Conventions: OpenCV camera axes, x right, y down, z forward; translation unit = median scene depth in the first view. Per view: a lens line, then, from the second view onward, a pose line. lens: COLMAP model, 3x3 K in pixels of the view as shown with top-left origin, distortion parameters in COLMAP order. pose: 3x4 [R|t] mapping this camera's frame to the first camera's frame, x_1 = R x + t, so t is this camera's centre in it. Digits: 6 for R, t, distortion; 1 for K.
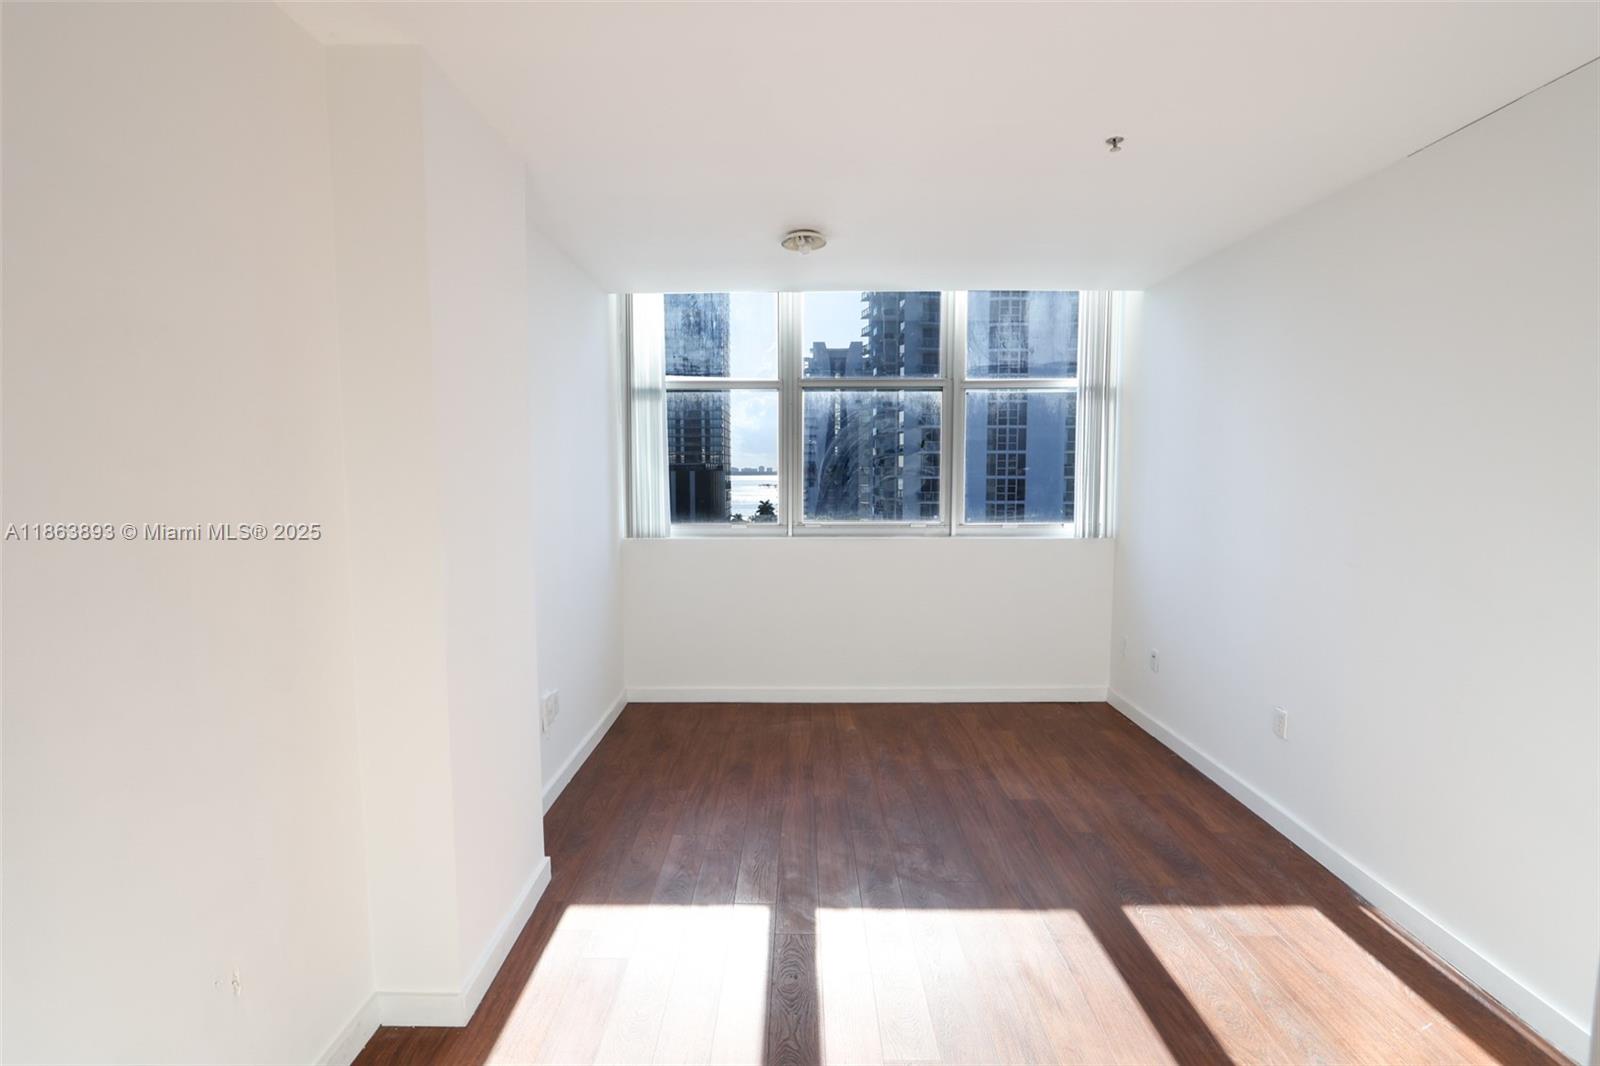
lens RADIAL K [[735.9, 0, 784.9], [0, 735.9, 530.4], [0, 0, 1]] dist [-0.013137, 0.000905]
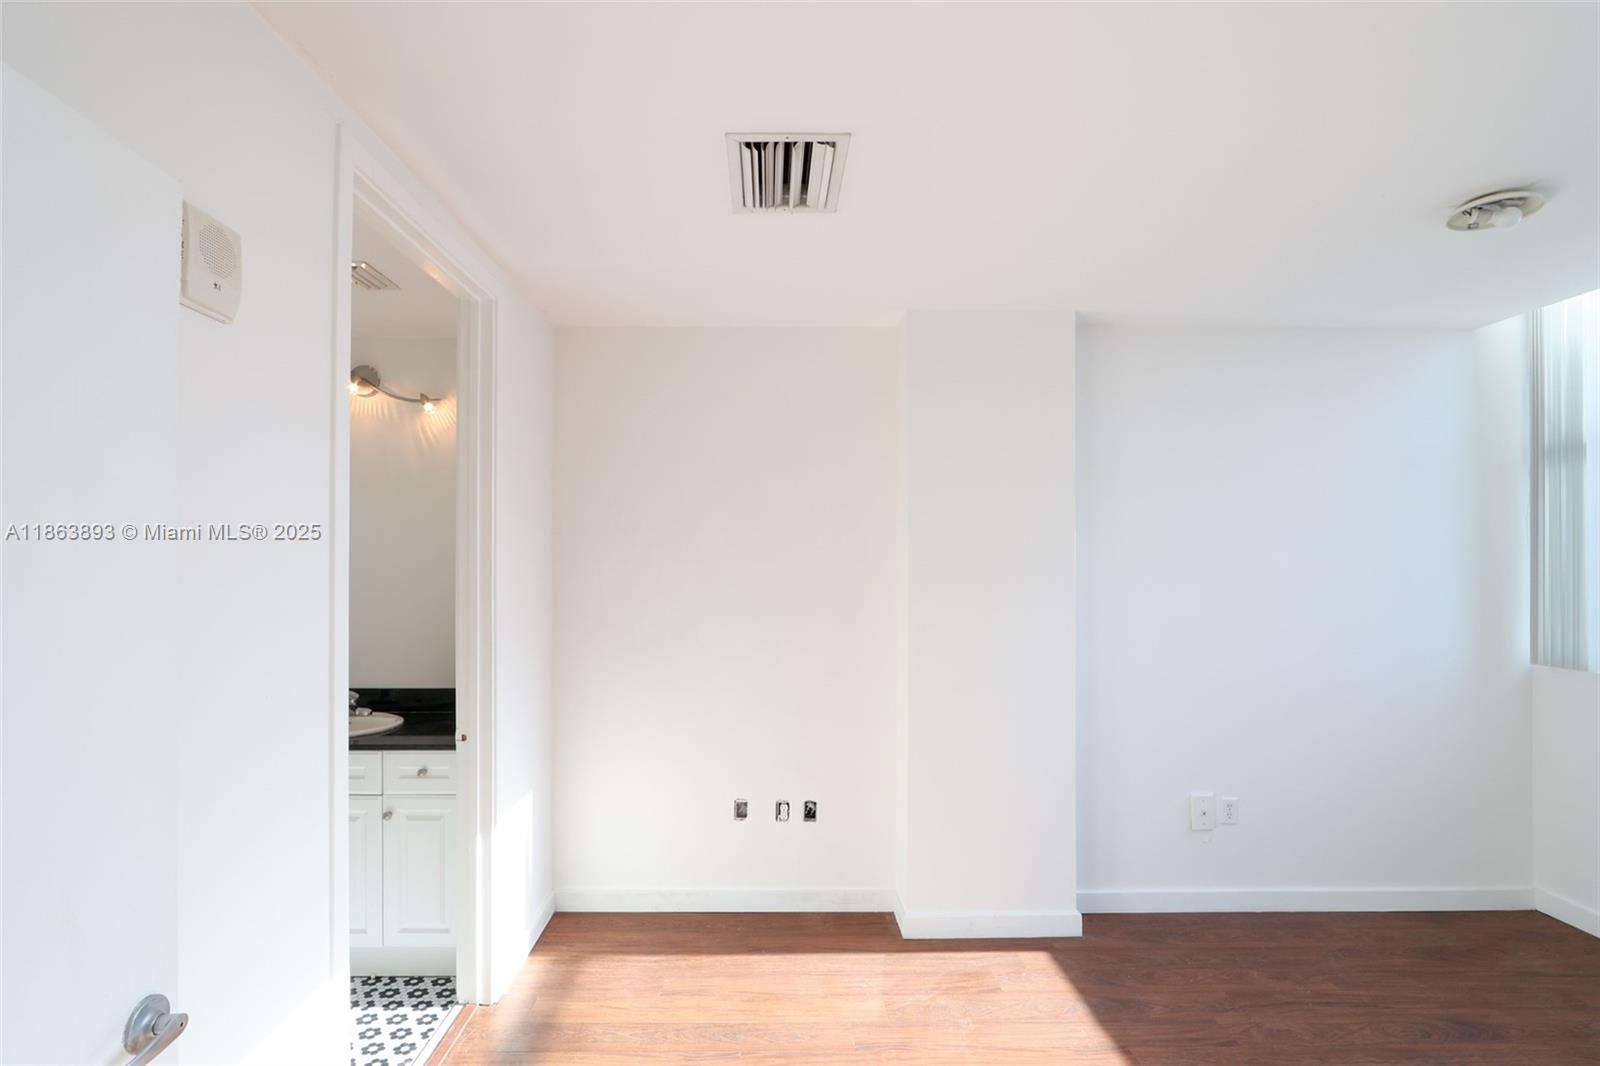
lens RADIAL K [[738.5, 0, 792.1], [0, 738.5, 547.3], [0, 0, 1]] dist [-0.017236, 0.001014]
pose [[0.031140, -0.015095, -0.999401, 0.533723], [-0.088104, 0.995952, -0.017788, -0.029914], [0.995624, 0.088606, 0.029684, 0.339764]]
